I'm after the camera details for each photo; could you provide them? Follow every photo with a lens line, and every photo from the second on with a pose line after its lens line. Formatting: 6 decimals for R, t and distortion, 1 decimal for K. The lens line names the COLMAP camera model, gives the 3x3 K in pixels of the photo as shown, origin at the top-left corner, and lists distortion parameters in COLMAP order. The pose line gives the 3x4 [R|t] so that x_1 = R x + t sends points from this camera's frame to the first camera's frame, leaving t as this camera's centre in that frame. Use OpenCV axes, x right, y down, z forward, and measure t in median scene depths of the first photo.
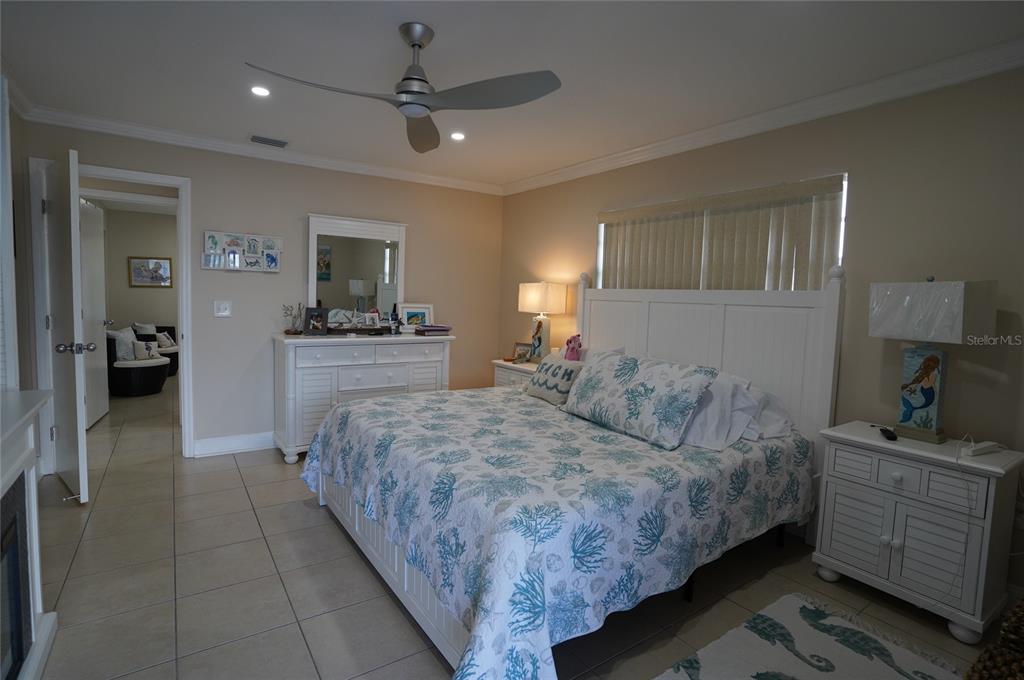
lens RADIAL K [[503.9, 0, 508.1], [0, 503.9, 340.9], [0, 0, 1]] dist [-0.070034, 0.029094]
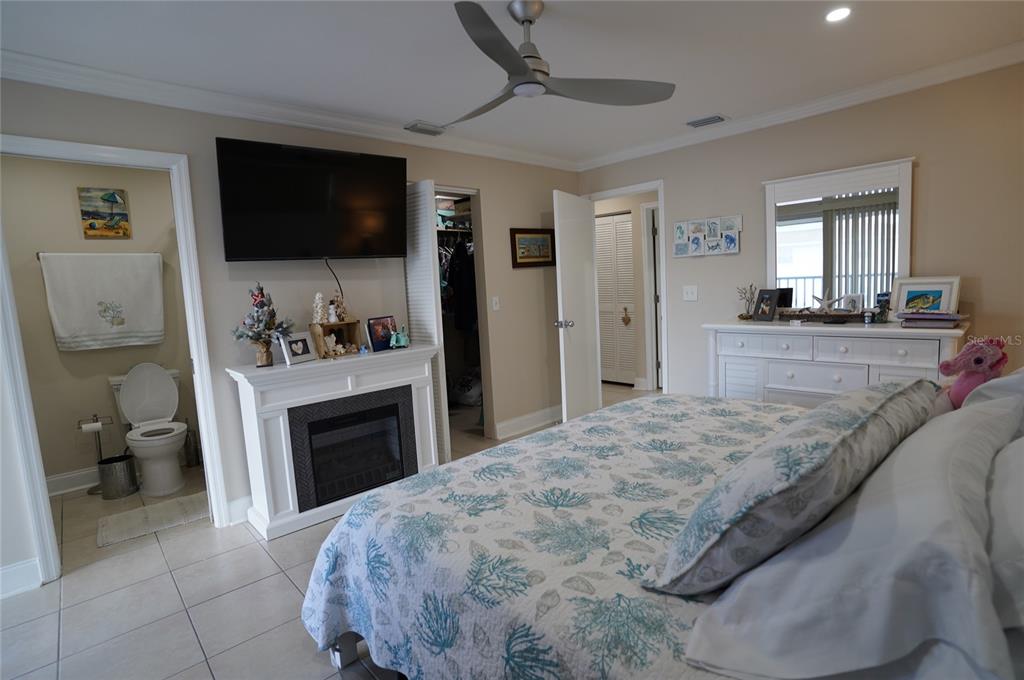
lens RADIAL K [[503.9, 0, 515.6], [0, 503.9, 342.3], [0, 0, 1]] dist [-0.070034, 0.029094]
pose [[0.139325, 0.073480, -0.987517, 0.690477], [-0.027452, 0.997146, 0.070323, -0.038410], [0.989866, 0.017311, 0.140945, 0.738677]]
